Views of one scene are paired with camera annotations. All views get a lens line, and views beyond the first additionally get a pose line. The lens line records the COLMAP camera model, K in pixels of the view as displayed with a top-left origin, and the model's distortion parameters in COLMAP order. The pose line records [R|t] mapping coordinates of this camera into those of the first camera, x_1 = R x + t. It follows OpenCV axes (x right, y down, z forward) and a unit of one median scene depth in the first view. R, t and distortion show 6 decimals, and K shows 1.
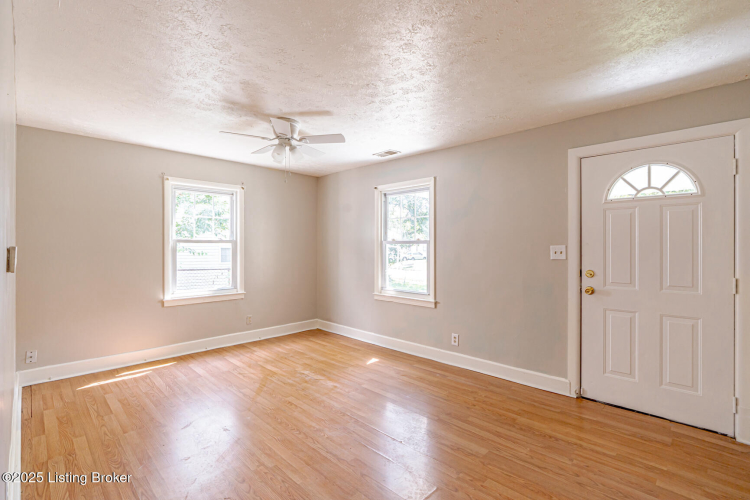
lens RADIAL K [[347.4, 0, 367.5], [0, 347.4, 246.6], [0, 0, 1]] dist [-0.019395, 0.007511]
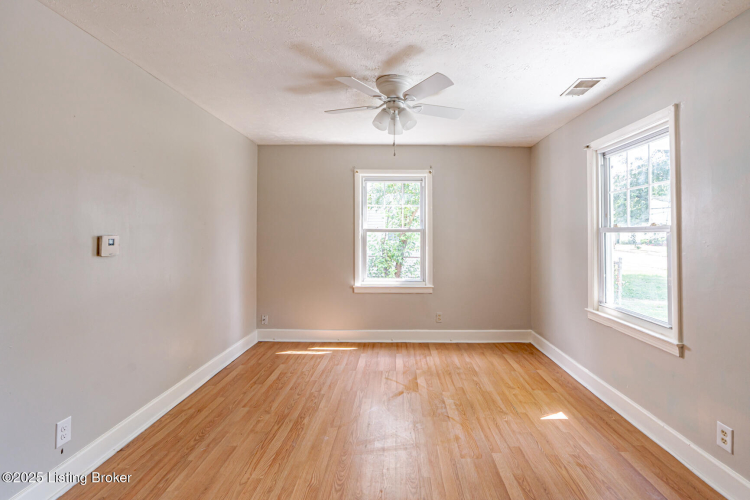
lens RADIAL K [[345.5, 0, 394.8], [0, 345.5, 228.9], [0, 0, 1]] dist [-0.016555, 0.006754]
pose [[0.715276, -0.010391, -0.698765, 0.259972], [-0.003585, 0.999822, -0.018537, -0.002075], [0.698833, 0.015765, 0.715111, 0.354697]]
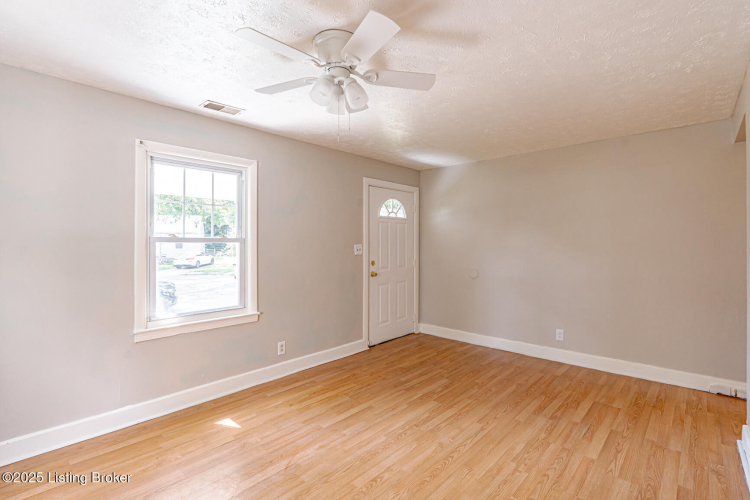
lens RADIAL K [[360.1, 0, 389.2], [0, 360.1, 245.5], [0, 0, 1]] dist [-0.023071, 0.007553]
pose [[-0.072640, -0.006535, 0.997337, -0.705839], [0.001235, 0.999977, 0.006642, -0.007495], [-0.997357, 0.001715, -0.072630, 0.785690]]
